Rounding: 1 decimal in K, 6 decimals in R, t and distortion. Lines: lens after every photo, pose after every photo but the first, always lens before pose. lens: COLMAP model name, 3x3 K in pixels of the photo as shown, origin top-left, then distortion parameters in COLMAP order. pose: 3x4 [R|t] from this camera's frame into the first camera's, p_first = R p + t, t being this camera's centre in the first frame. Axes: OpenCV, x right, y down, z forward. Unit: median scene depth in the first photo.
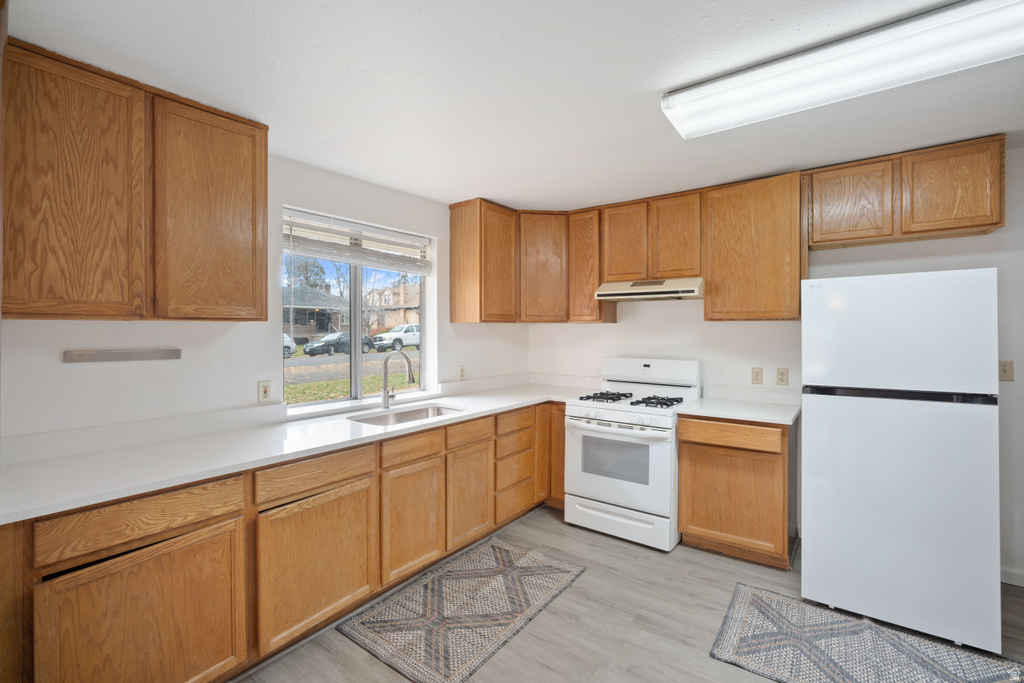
lens RADIAL K [[450.9, 0, 506.9], [0, 450.9, 333.9], [0, 0, 1]] dist [-0.027998, 0.008313]
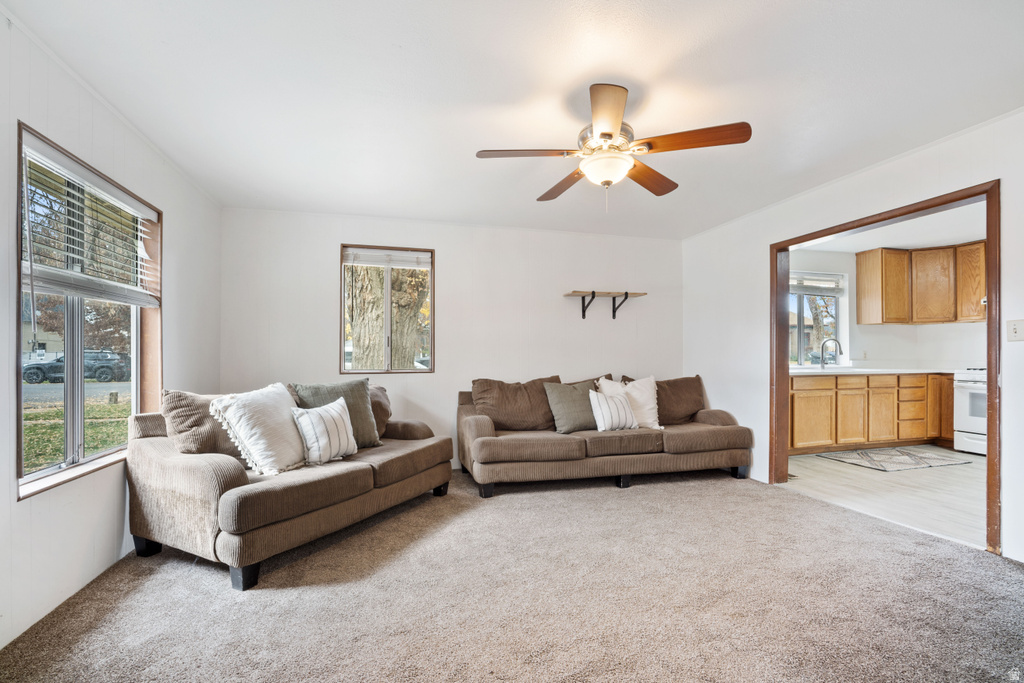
lens RADIAL K [[450.9, 0, 503.6], [0, 450.9, 349.6], [0, 0, 1]] dist [-0.027998, 0.008313]
pose [[0.786079, -0.004984, -0.618106, -0.162694], [-0.004777, 0.999889, -0.014138, 0.113559], [0.618108, 0.014066, 0.785967, -1.263979]]
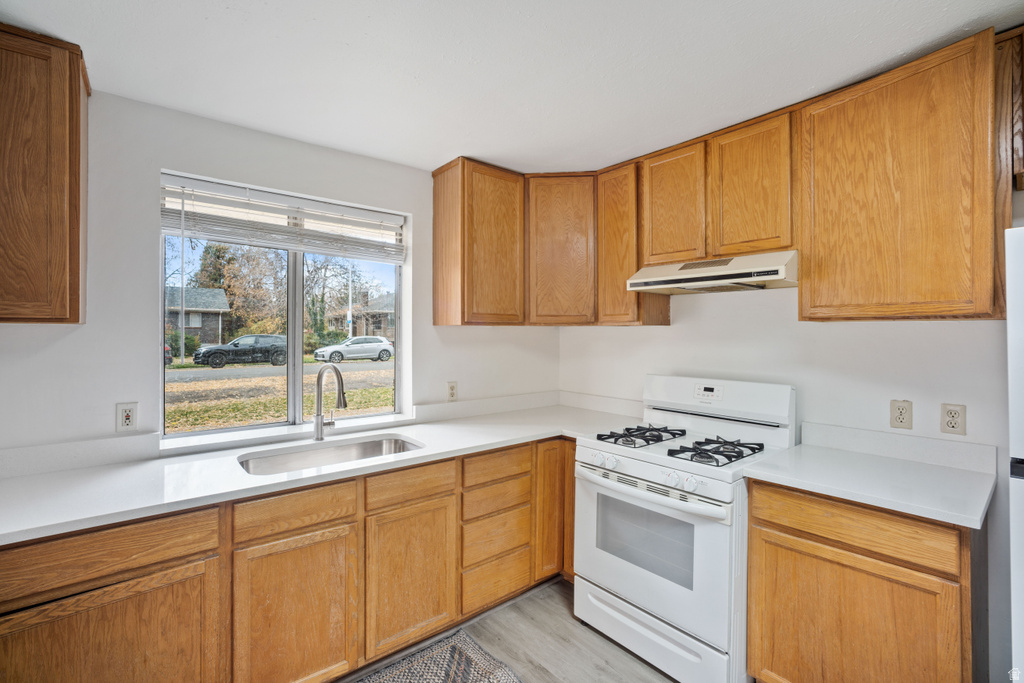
lens RADIAL K [[450.9, 0, 507.4], [0, 450.9, 332.0], [0, 0, 1]] dist [-0.027998, 0.008313]
pose [[0.974207, 0.001069, -0.225652, 0.199376], [-0.004228, 0.999900, -0.013518, -0.004828], [0.225615, 0.014124, 0.974114, 0.336194]]
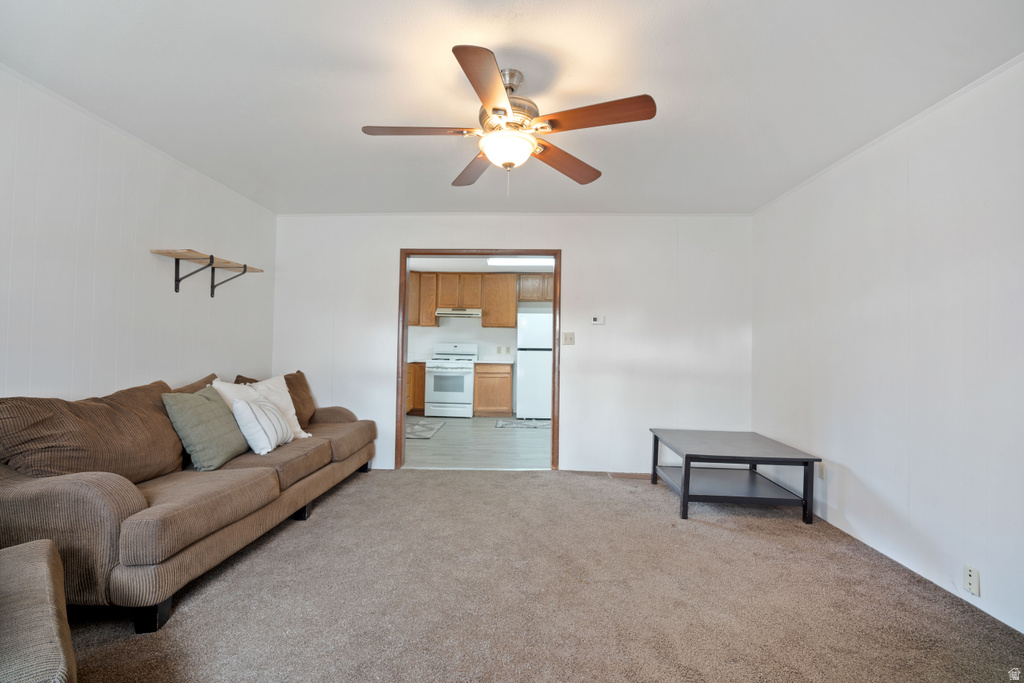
lens RADIAL K [[450.9, 0, 503.8], [0, 450.9, 343.2], [0, 0, 1]] dist [-0.027998, 0.008313]
pose [[0.820462, 0.022979, 0.571238, -0.892066], [-0.015492, 0.999719, -0.017964, 0.105828], [-0.571490, 0.005889, 0.820588, -1.120929]]
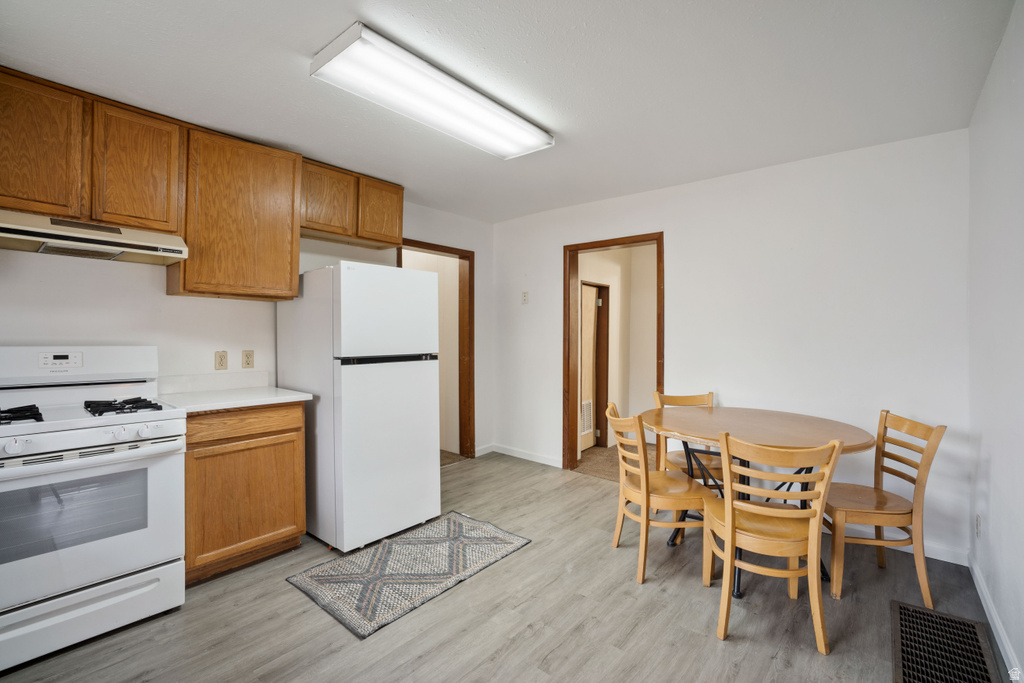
lens RADIAL K [[450.9, 0, 509.8], [0, 450.9, 335.5], [0, 0, 1]] dist [-0.027998, 0.008313]
pose [[0.058138, 0.000565, 0.998308, -0.306978], [-0.000968, 0.999999, -0.000510, 0.046762], [-0.998308, -0.000937, 0.058138, 0.402778]]
